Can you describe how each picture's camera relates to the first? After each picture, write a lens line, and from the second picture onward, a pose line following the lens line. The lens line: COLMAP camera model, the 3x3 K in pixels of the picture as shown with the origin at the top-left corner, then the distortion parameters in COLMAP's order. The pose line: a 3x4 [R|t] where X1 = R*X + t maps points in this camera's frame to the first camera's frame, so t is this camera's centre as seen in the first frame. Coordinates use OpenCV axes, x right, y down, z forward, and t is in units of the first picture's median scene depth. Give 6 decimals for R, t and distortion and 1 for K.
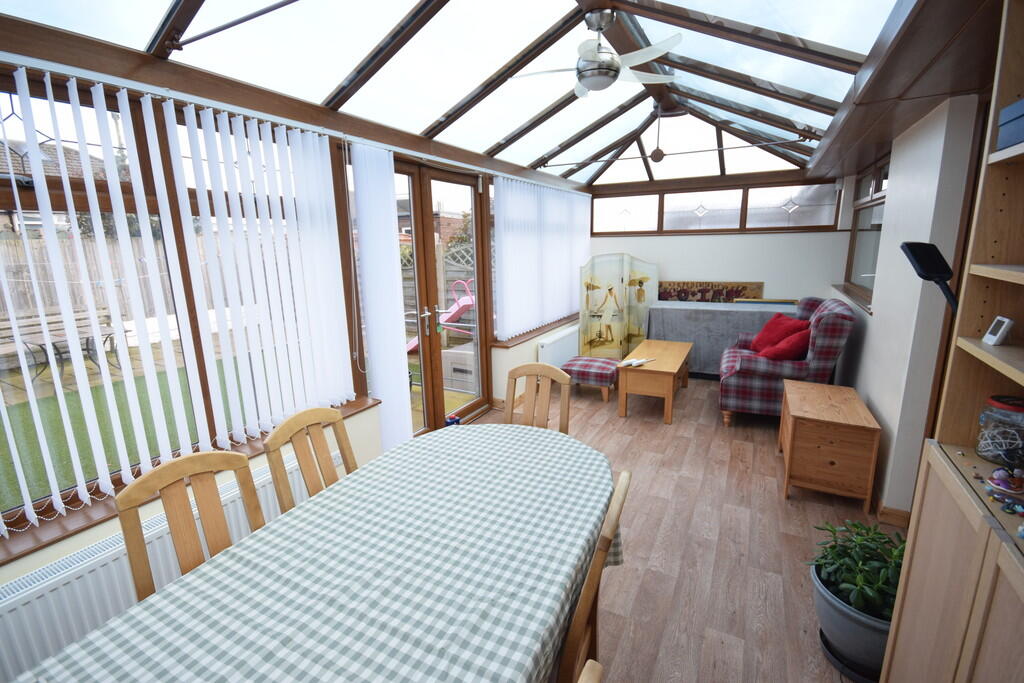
lens RADIAL K [[466.3, 0, 512.0], [0, 466.3, 341.5], [0, 0, 1]] dist [0.014842, -0.000690]
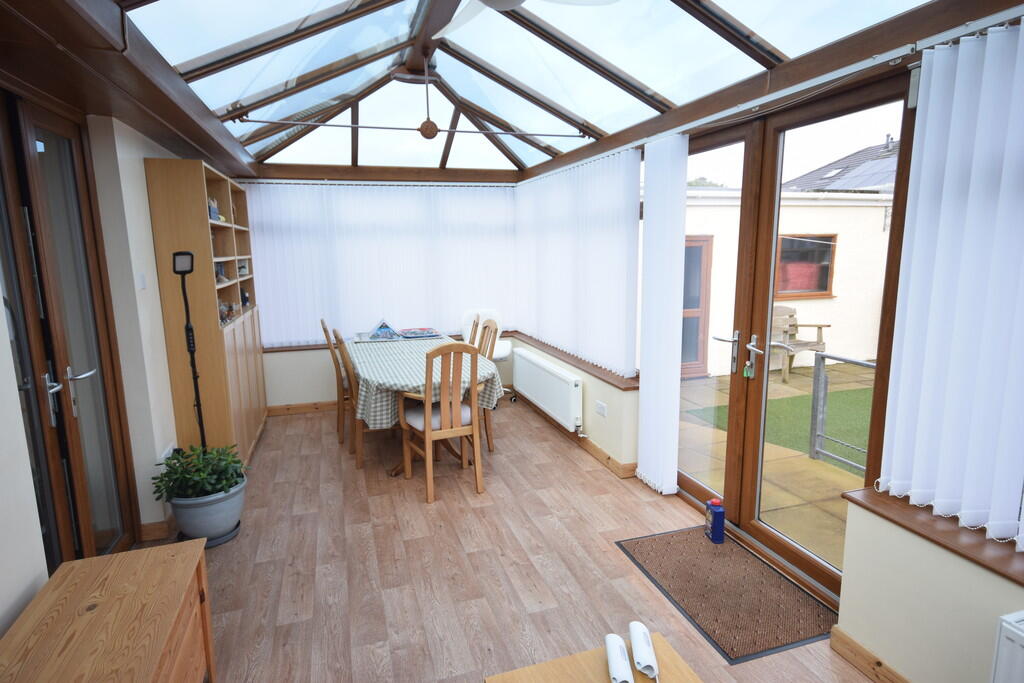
lens RADIAL K [[543.8, 0, 512.0], [0, 543.8, 341.5], [0, 0, 1]] dist [0.005215, 0.001052]
pose [[-0.692575, 0.150107, -0.705555, 0.852498], [-0.121234, 0.939974, 0.318983, -0.384025], [0.711085, 0.306458, -0.632805, 1.798527]]
